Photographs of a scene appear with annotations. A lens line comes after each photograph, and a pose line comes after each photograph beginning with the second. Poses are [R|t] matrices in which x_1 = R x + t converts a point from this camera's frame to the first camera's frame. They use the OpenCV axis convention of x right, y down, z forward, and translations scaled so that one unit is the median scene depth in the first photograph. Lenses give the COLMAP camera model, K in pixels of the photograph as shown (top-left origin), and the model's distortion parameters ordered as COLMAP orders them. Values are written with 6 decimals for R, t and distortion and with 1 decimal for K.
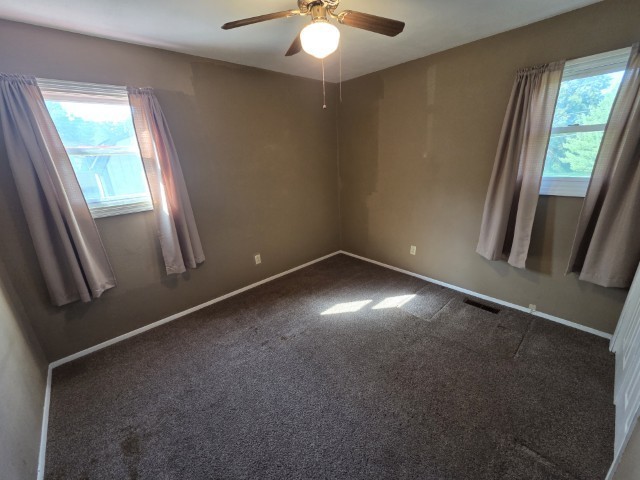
lens RADIAL K [[264.0, 0, 320.0], [0, 264.0, 240.0], [0, 0, 1]] dist [0.001716, -0.000263]
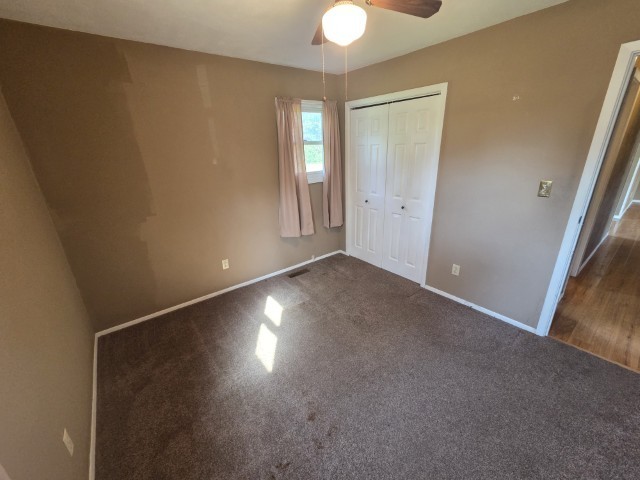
lens RADIAL K [[264.0, 0, 320.0], [0, 264.0, 240.0], [0, 0, 1]] dist [0.001716, -0.000263]
pose [[0.080140, -0.290116, 0.953630, -0.580903], [0.343797, 0.906046, 0.246748, -0.186430], [-0.935618, 0.308081, 0.172352, 0.625778]]
